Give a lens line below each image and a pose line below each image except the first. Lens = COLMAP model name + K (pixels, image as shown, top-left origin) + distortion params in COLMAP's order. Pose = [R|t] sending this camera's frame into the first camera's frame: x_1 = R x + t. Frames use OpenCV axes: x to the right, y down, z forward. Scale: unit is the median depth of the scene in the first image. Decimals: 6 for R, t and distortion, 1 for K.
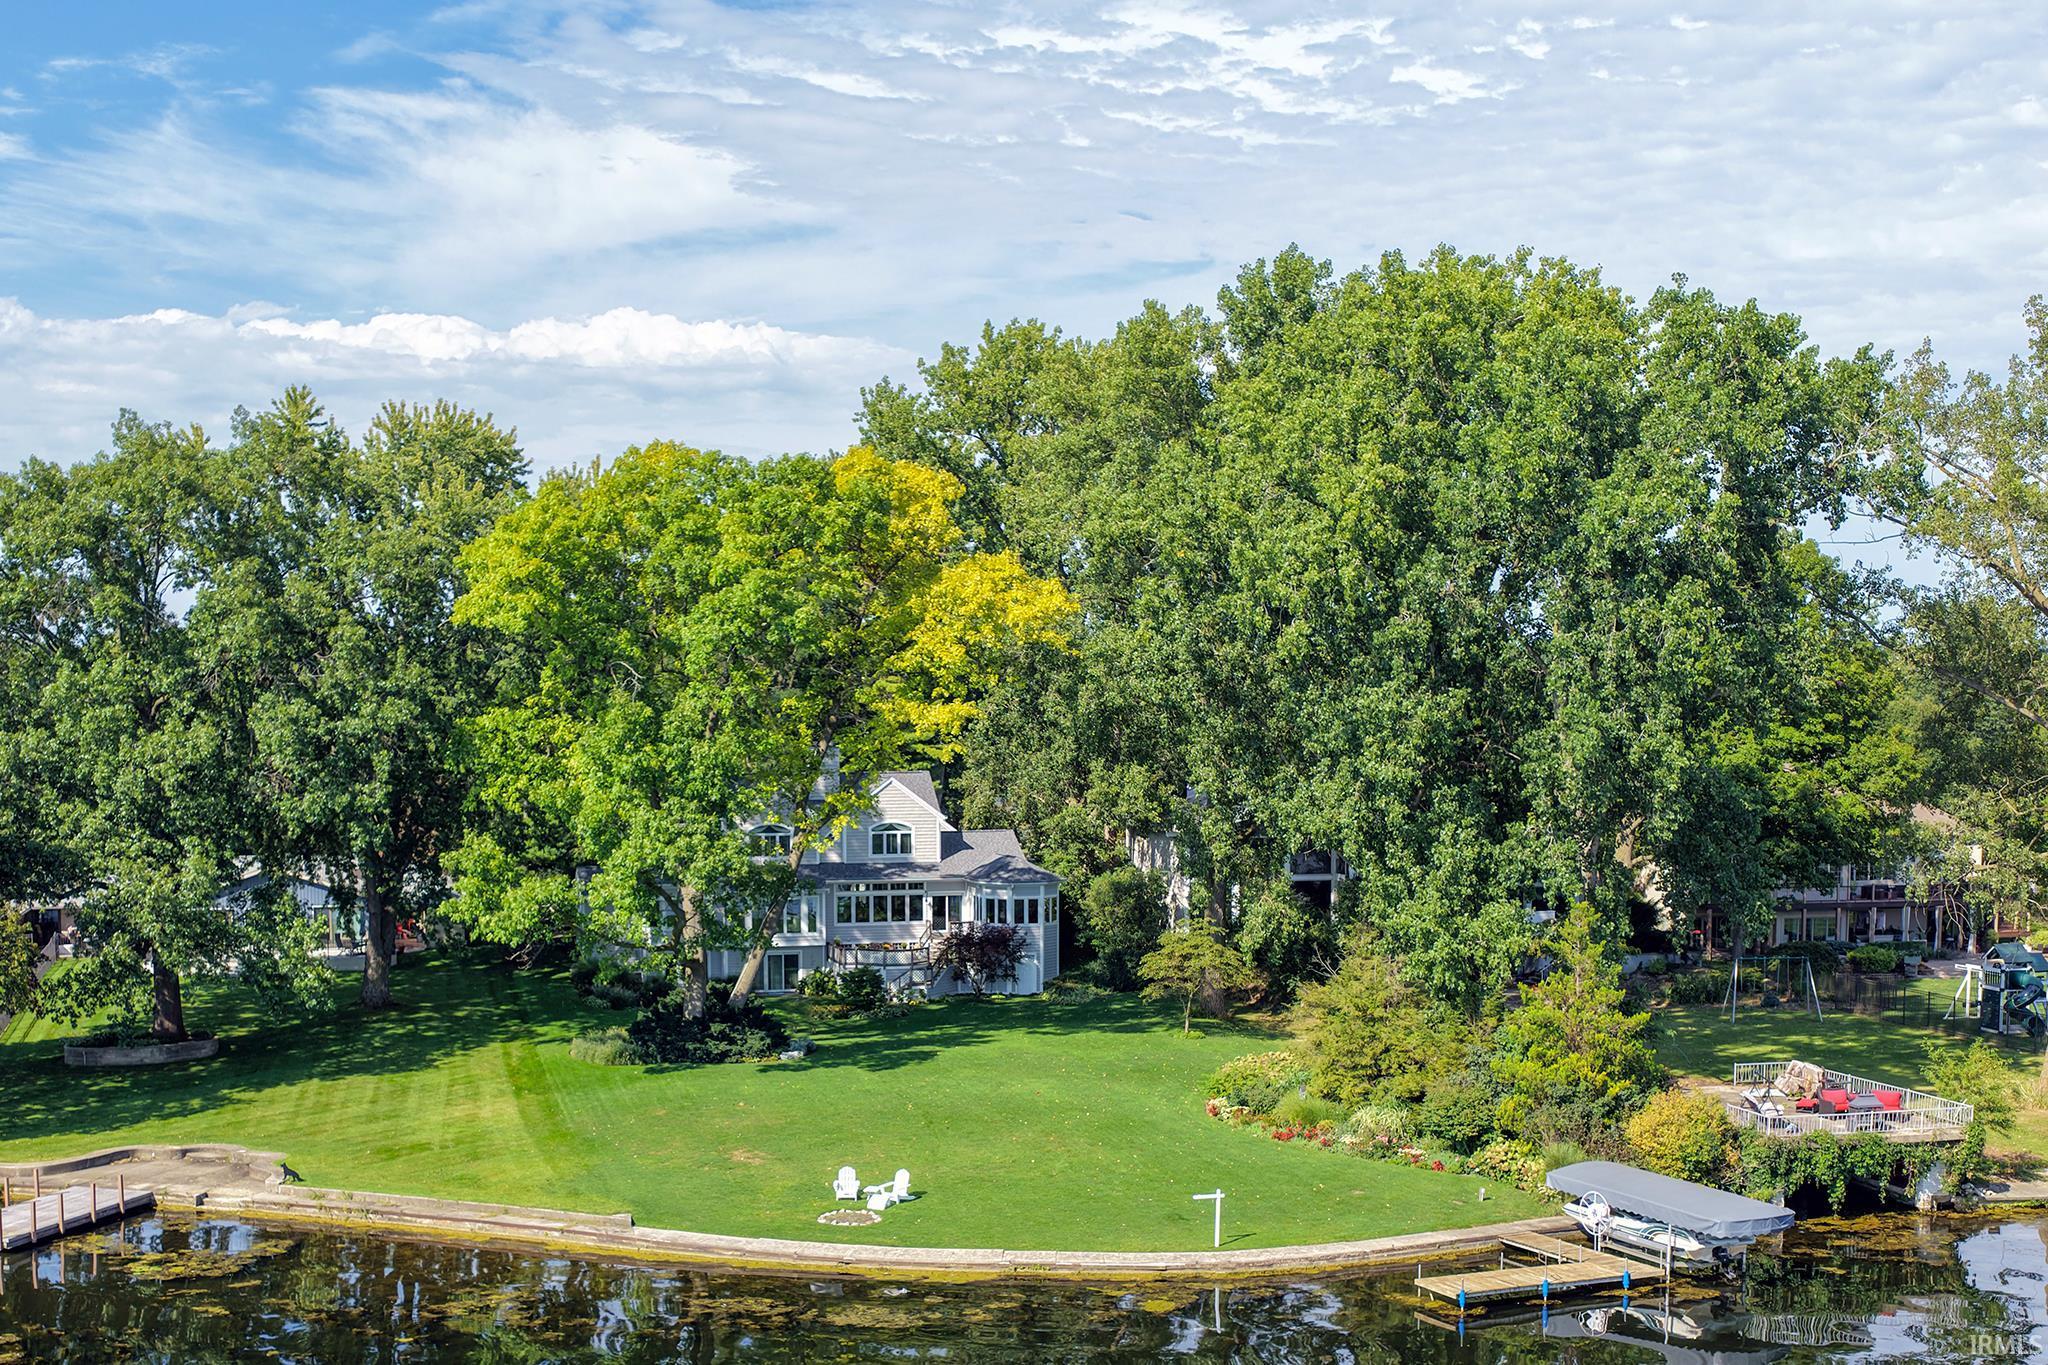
lens RADIAL K [[2601.7, 0, 1024.0], [0, 2601.7, 682.5], [0, 0, 1]] dist [-0.006703, 0.005416]
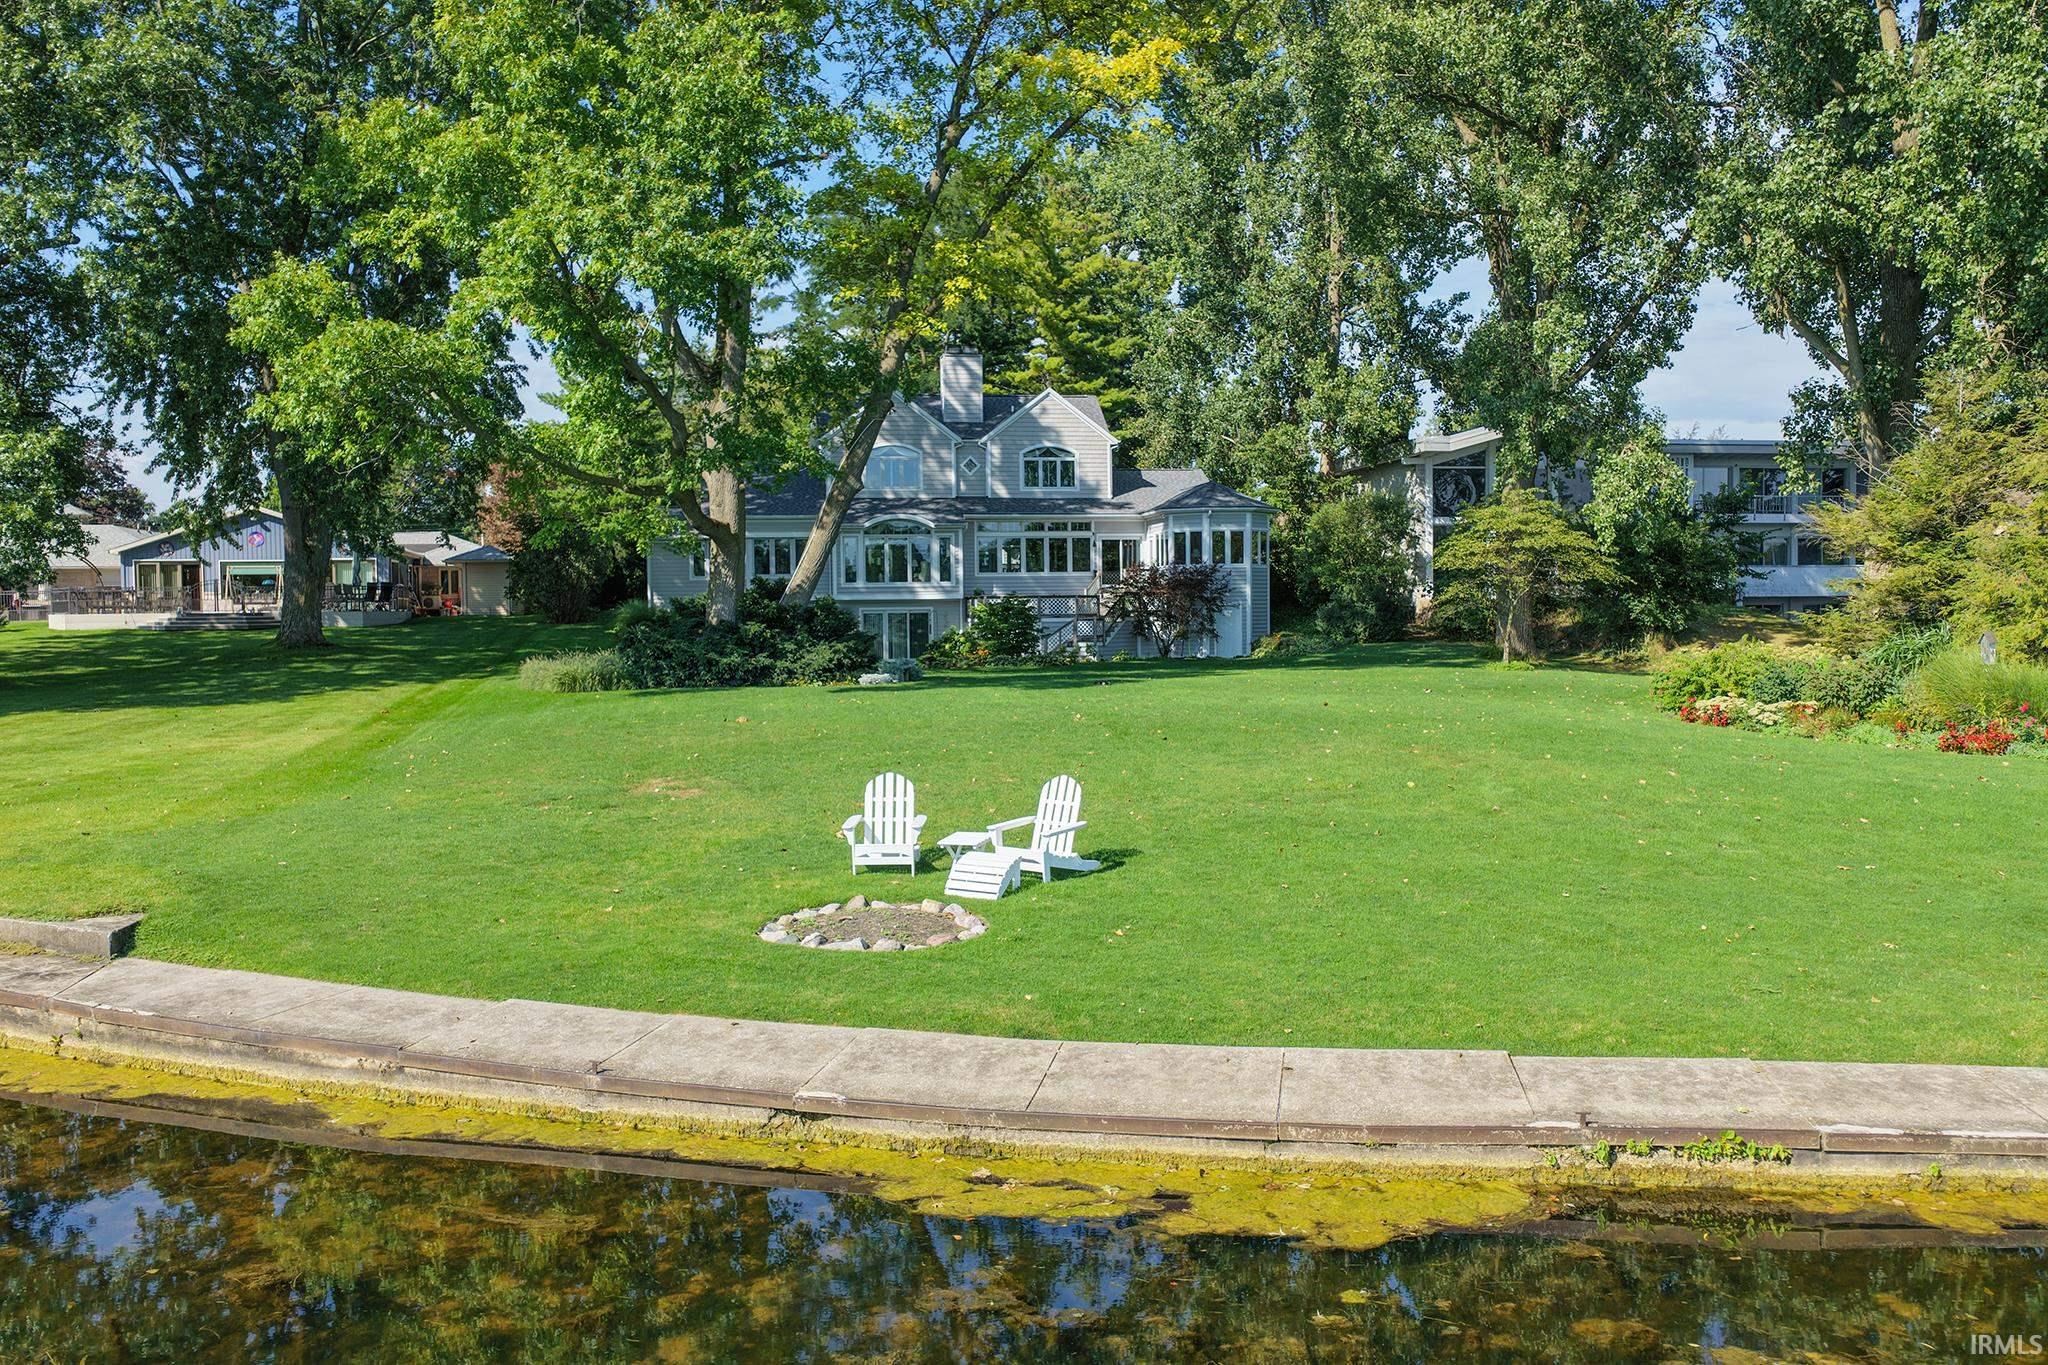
lens RADIAL K [[1691.3, 0, 1024.0], [0, 1691.3, 682.5], [0, 0, 1]] dist [-0.007282, 0.004940]
pose [[0.997331, -0.011186, -0.072150, -0.023038], [0.014068, 0.999118, 0.039557, 0.106701], [0.071644, -0.040466, 0.996609, 0.506541]]
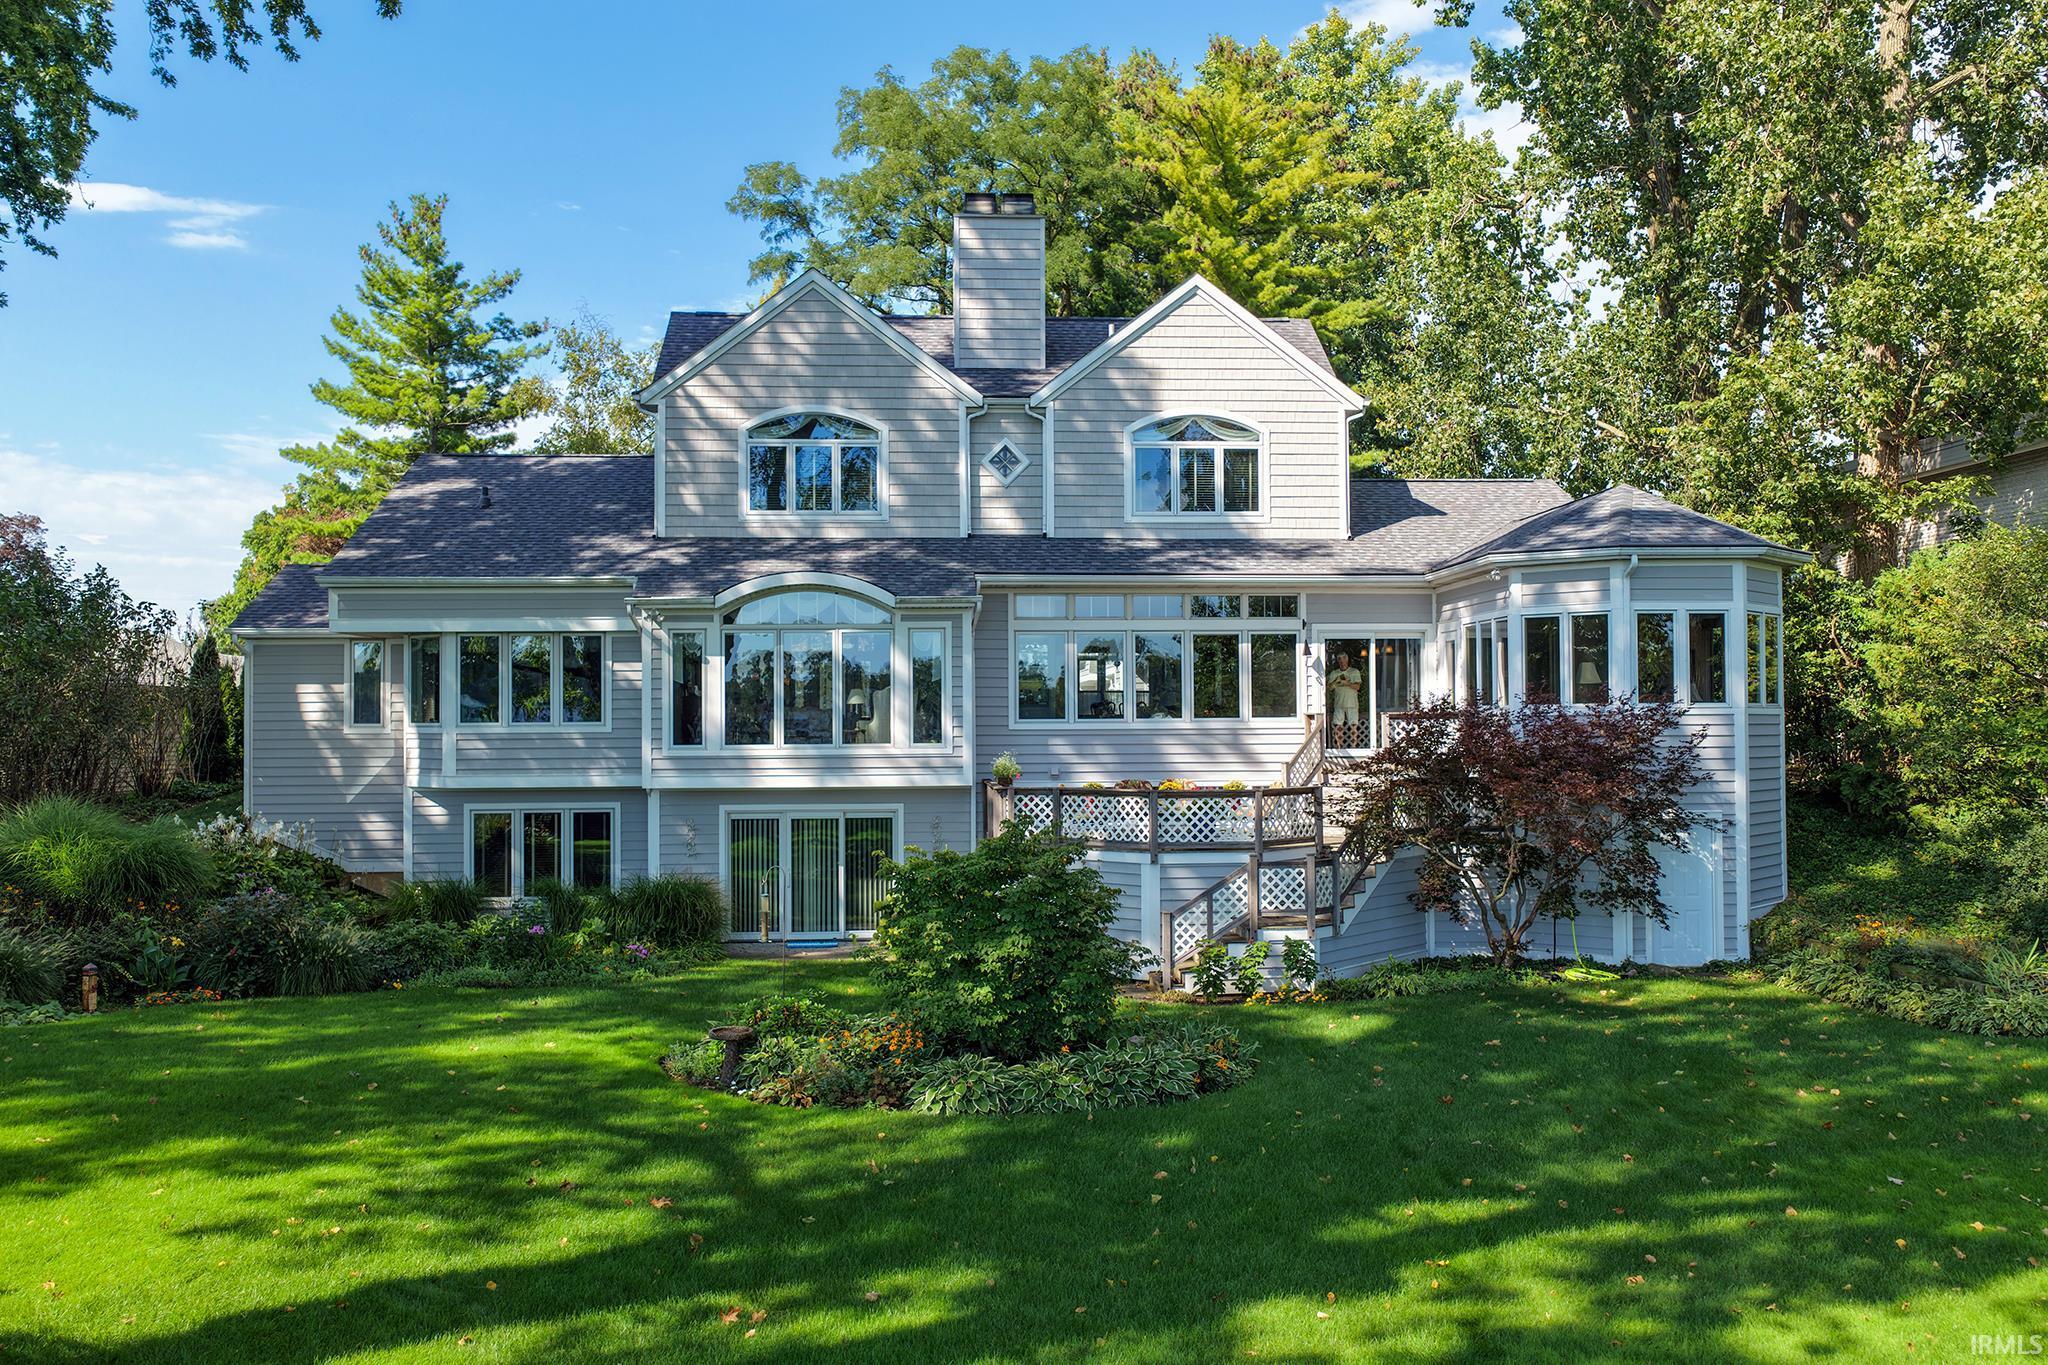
lens RADIAL K [[1691.3, 0, 1024.0], [0, 1691.3, 682.5], [0, 0, 1]] dist [-0.007282, 0.004940]
pose [[0.981808, -0.013821, -0.189372, -0.033157], [0.009268, 0.999647, -0.024905, 0.094185], [0.189650, 0.022697, 0.981589, 0.812478]]
